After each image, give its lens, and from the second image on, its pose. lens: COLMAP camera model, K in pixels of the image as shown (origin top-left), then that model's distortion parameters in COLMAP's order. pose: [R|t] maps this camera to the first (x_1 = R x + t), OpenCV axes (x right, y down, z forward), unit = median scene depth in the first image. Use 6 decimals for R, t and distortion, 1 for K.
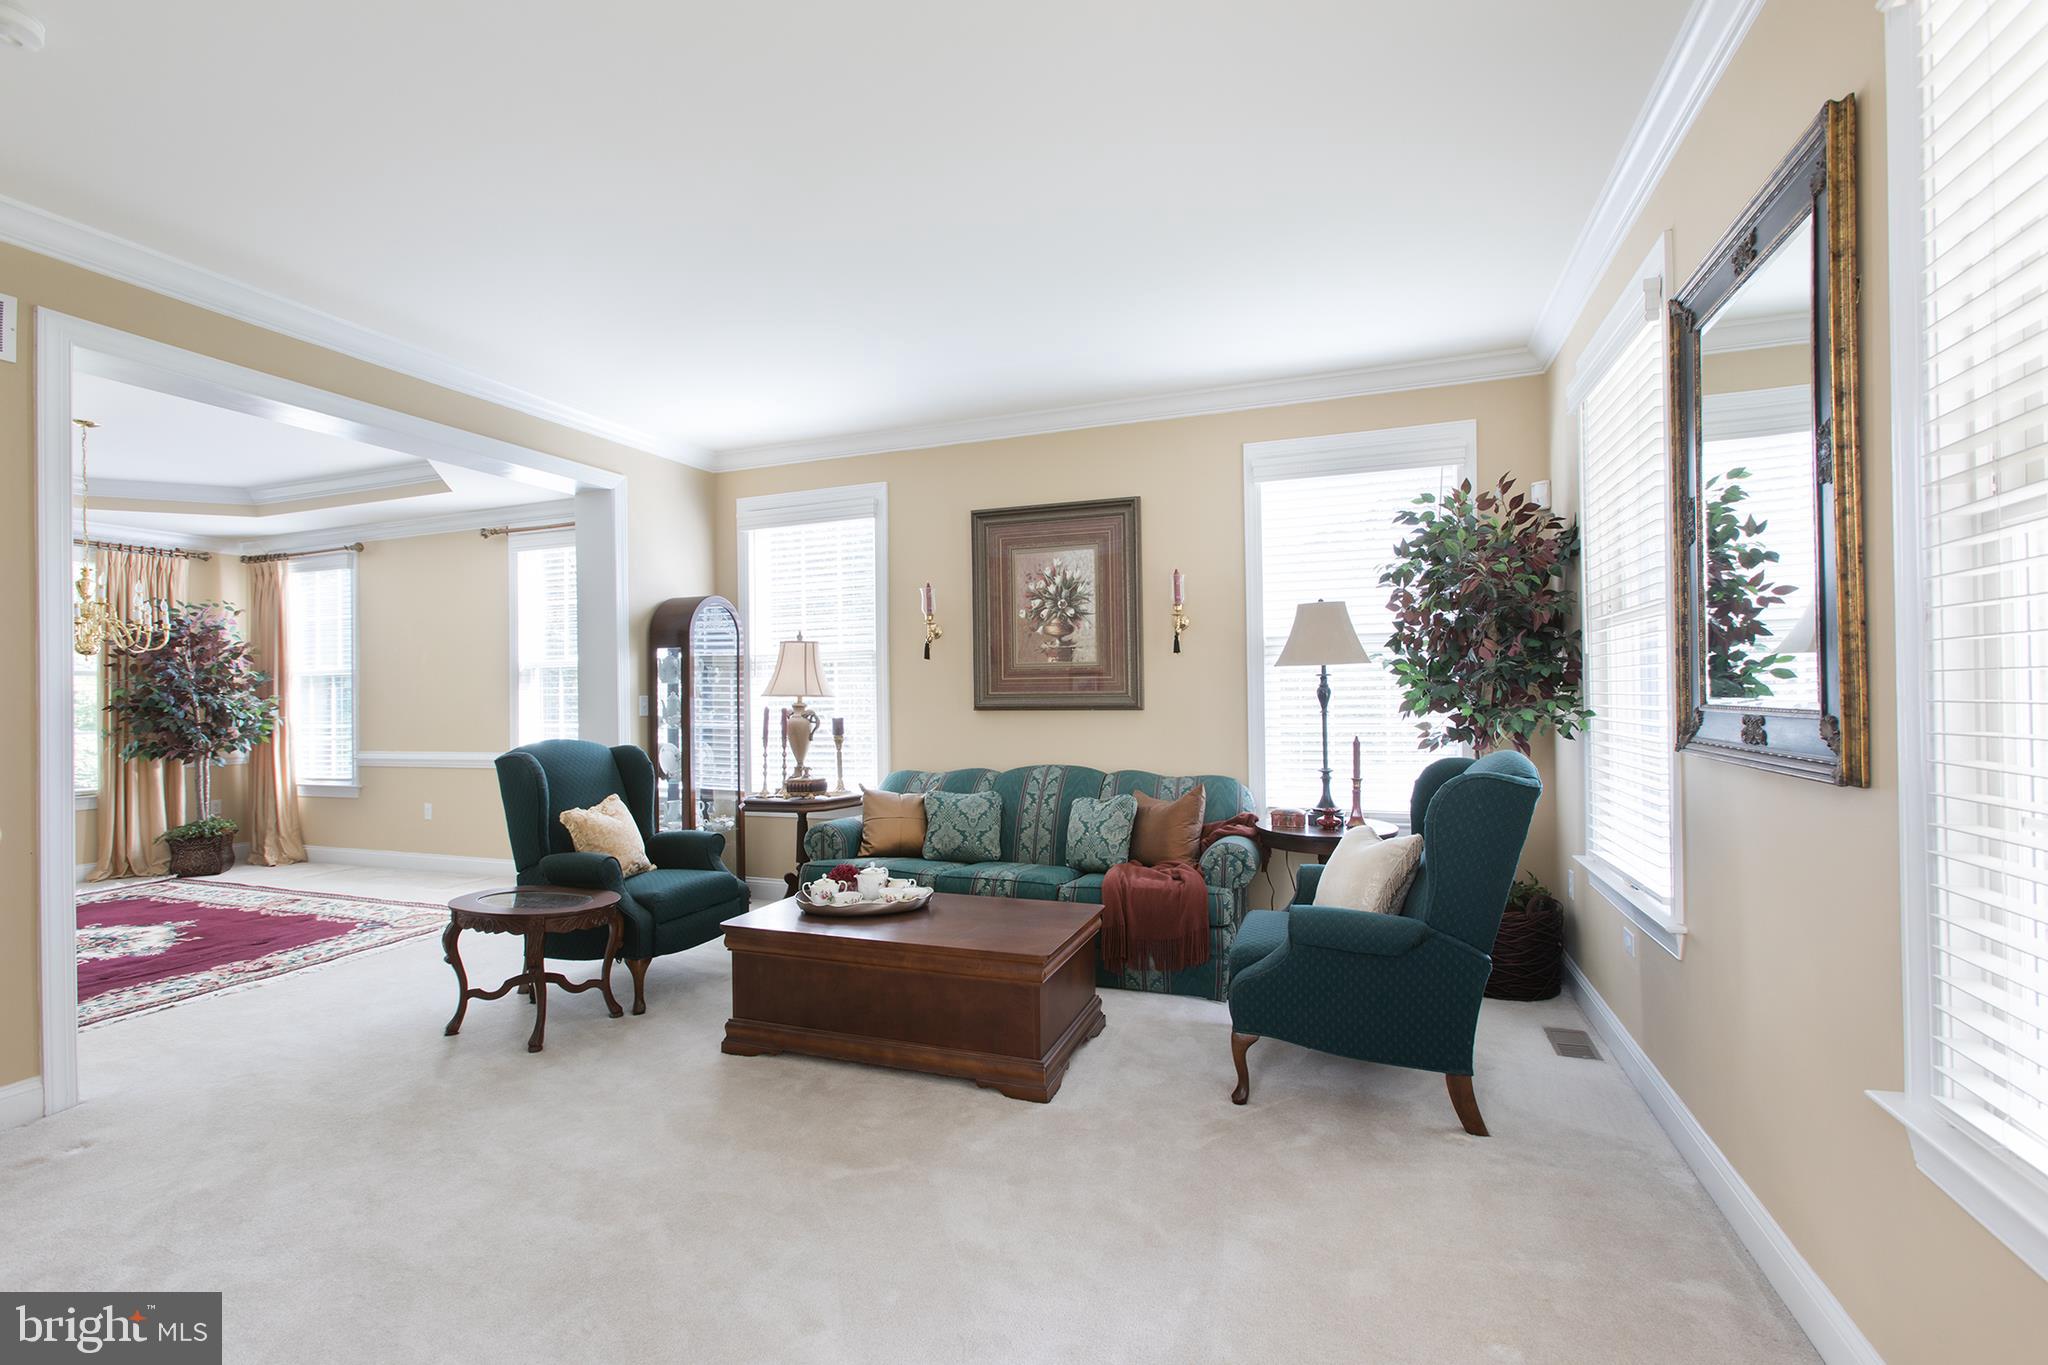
lens RADIAL K [[877.6, 0, 1043.1], [0, 877.6, 683.9], [0, 0, 1]] dist [0.000206, 0.000579]
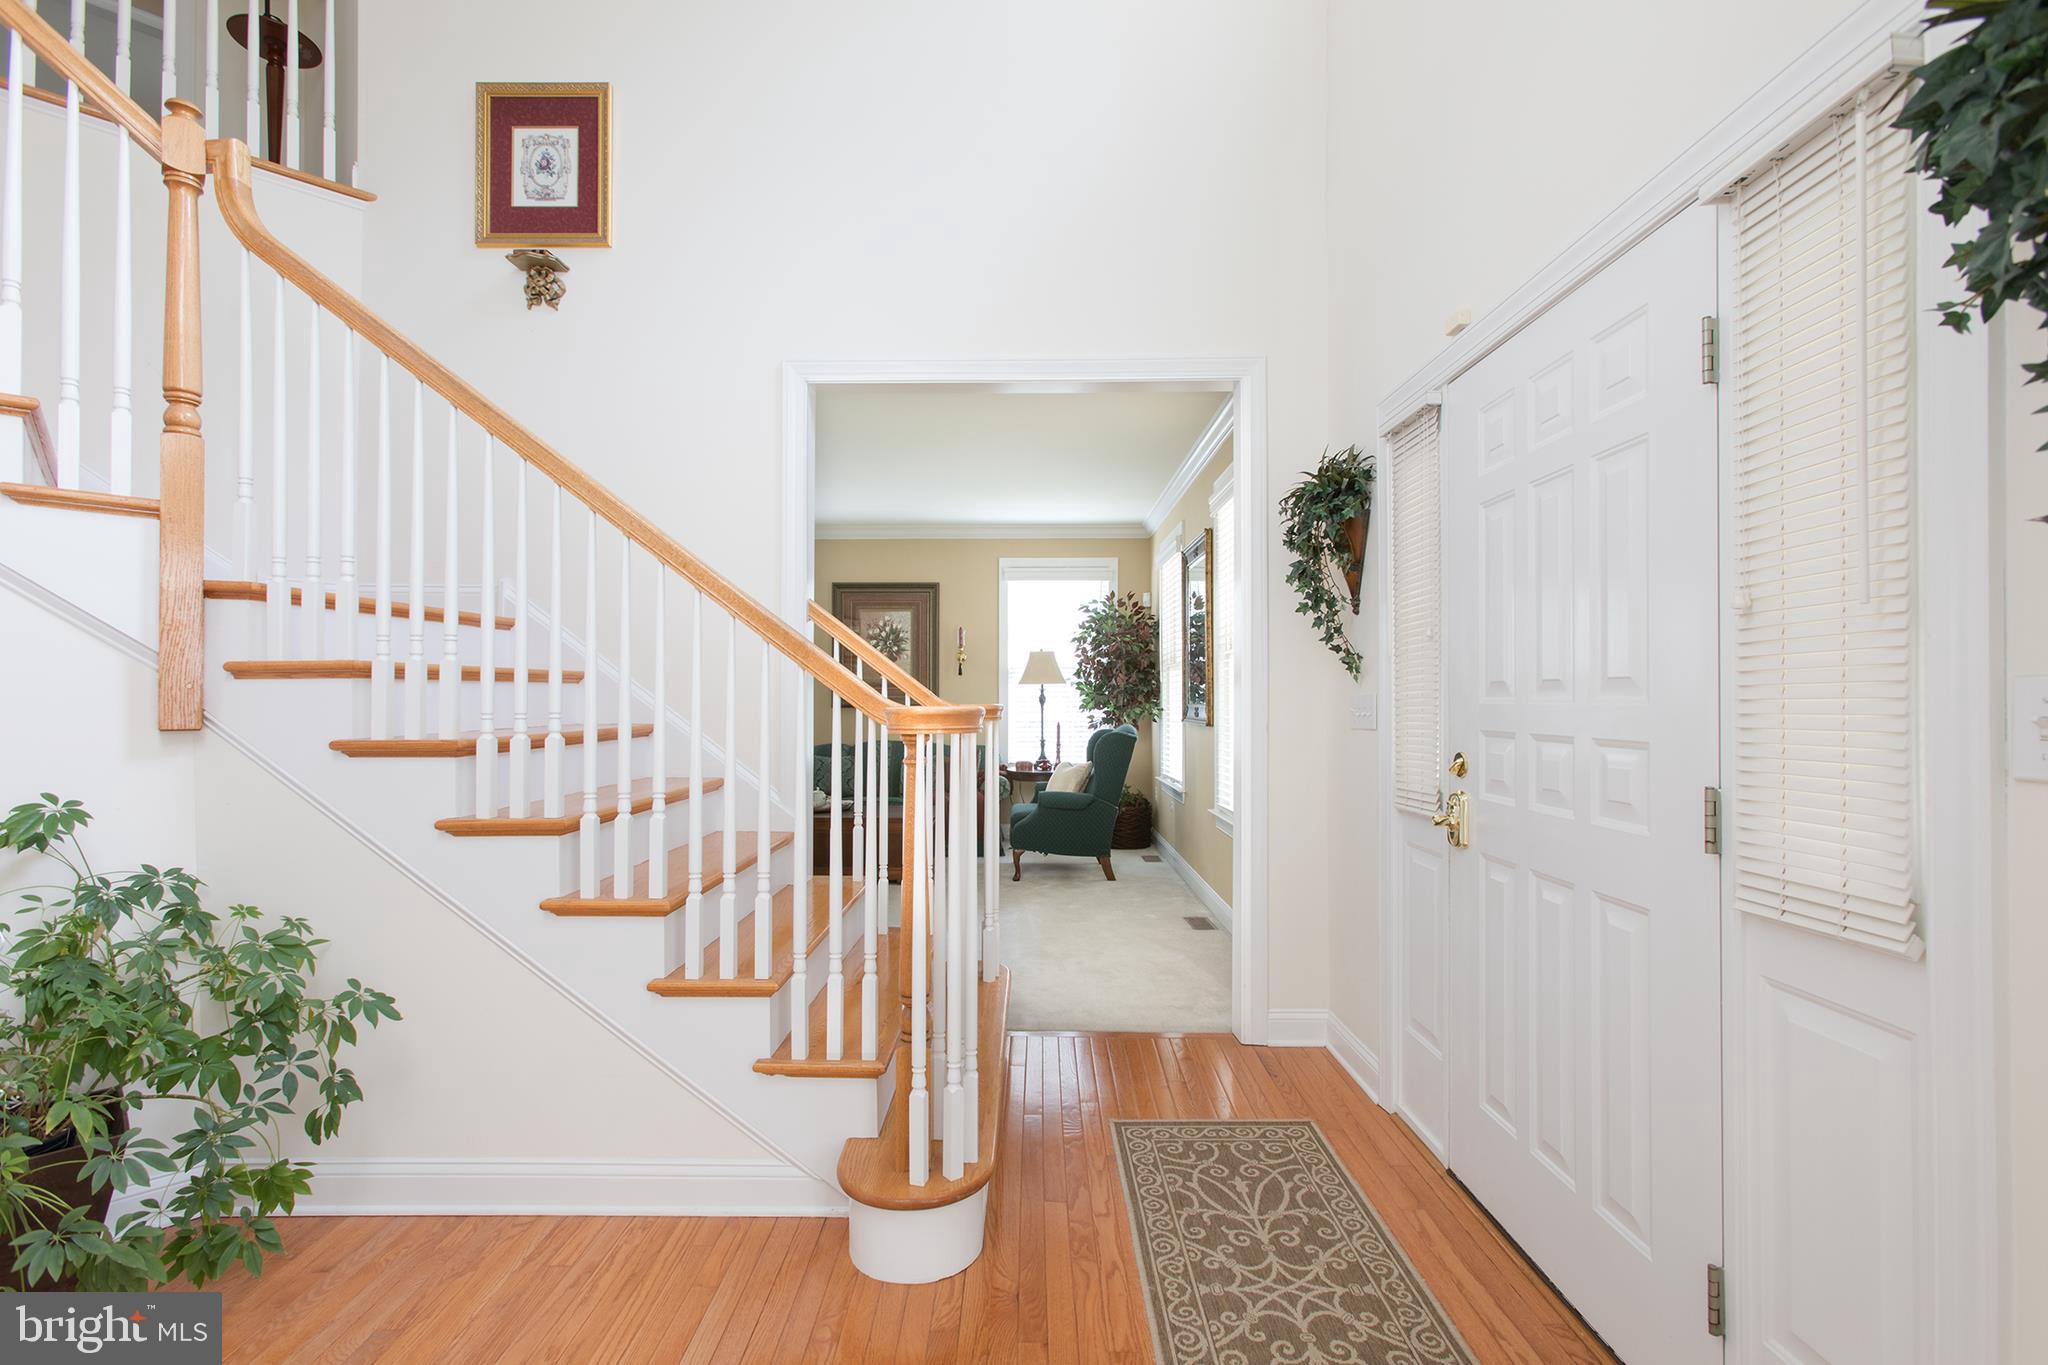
lens RADIAL K [[927.9, 0, 1020.5], [0, 927.9, 689.9], [0, 0, 1]] dist [-0.000503, 0.000297]
pose [[0.940047, 0.019543, 0.340486, -0.418779], [-0.015898, 0.999783, -0.013492, 0.018890], [-0.340675, 0.007270, 0.940153, -0.889189]]
